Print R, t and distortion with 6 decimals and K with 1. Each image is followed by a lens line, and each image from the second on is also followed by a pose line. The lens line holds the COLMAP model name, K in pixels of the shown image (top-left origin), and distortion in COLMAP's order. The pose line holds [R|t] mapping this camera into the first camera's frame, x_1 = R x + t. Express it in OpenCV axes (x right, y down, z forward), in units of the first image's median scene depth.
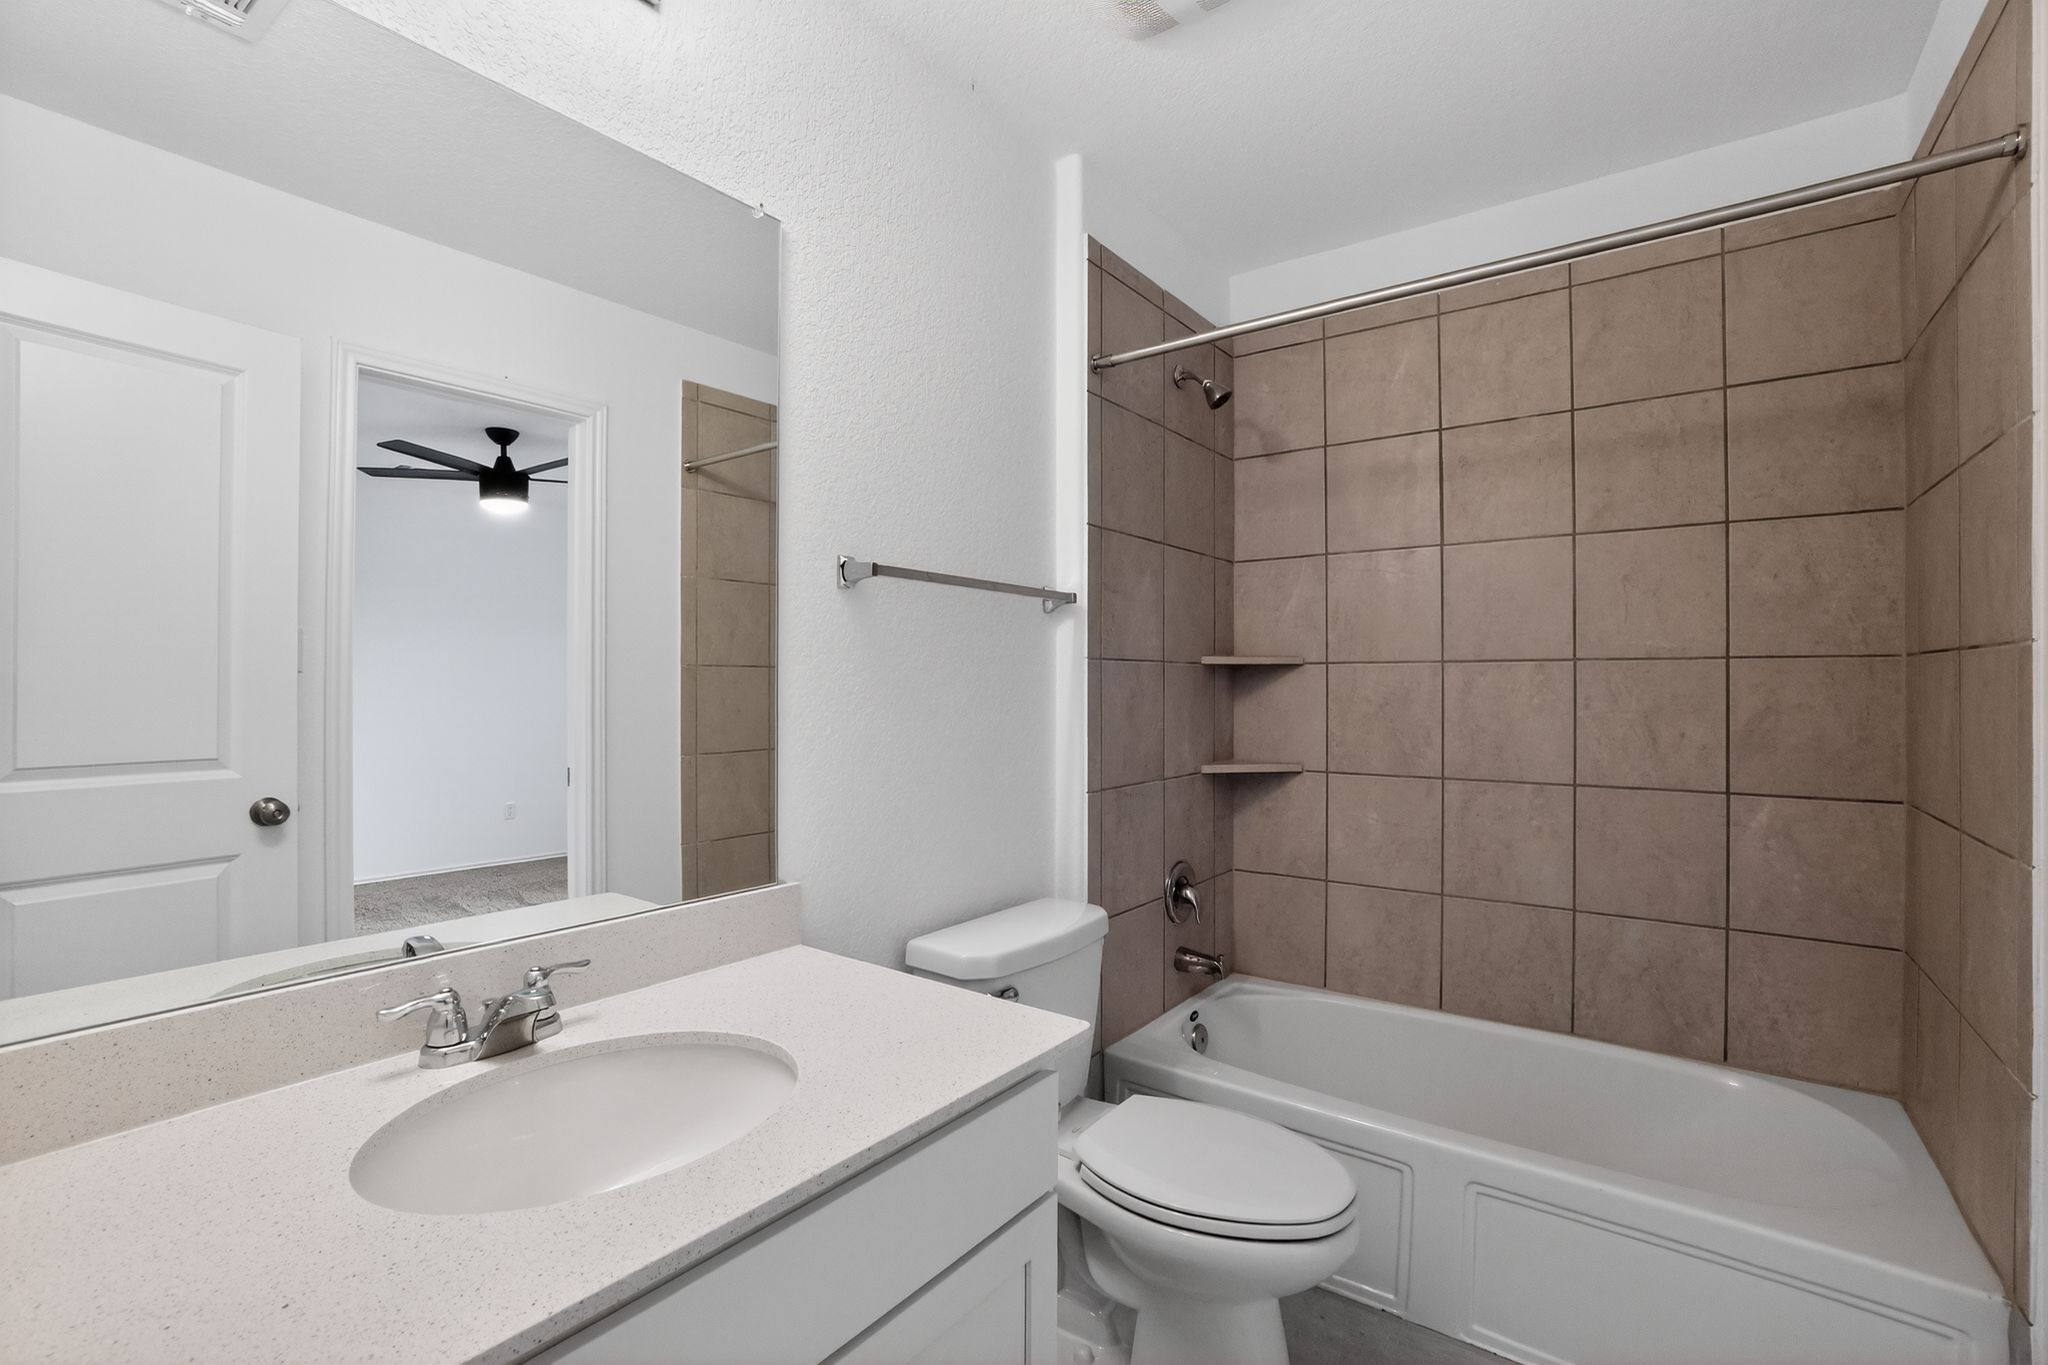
lens RADIAL K [[912.0, 0, 1024.0], [0, 912.0, 682.5], [0, 0, 1]] dist [-0.060133, 0.023555]
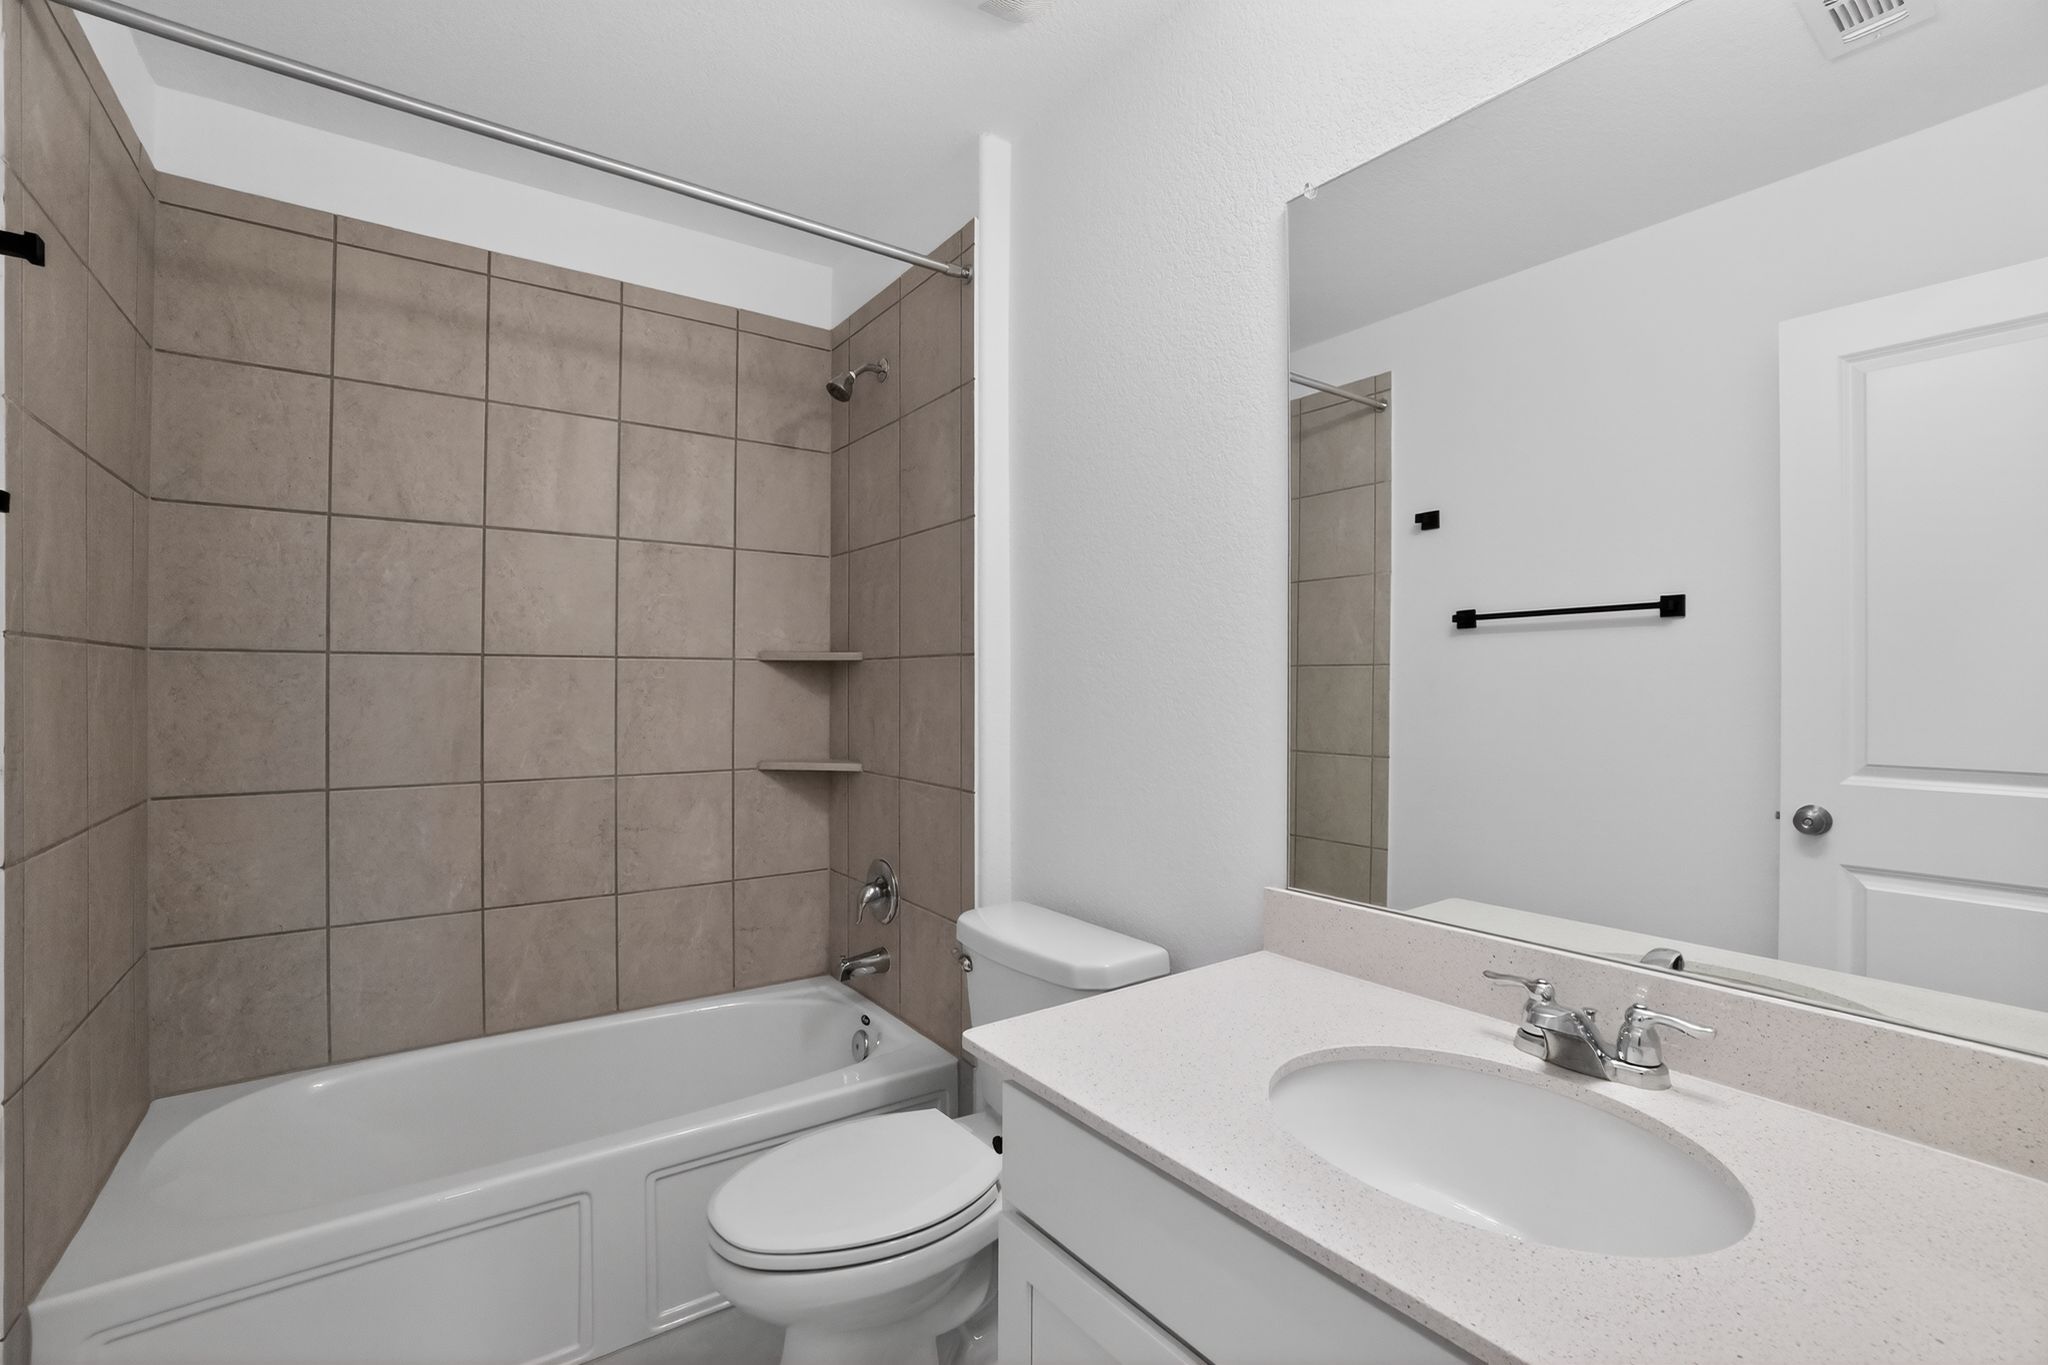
lens RADIAL K [[912.0, 0, 1024.0], [0, 912.0, 682.5], [0, 0, 1]] dist [-0.060133, 0.023555]
pose [[-0.308893, -0.006109, -0.951077, 0.904299], [-0.001531, 0.999981, -0.005926, 0.016710], [0.951095, -0.000374, -0.308897, 1.334504]]
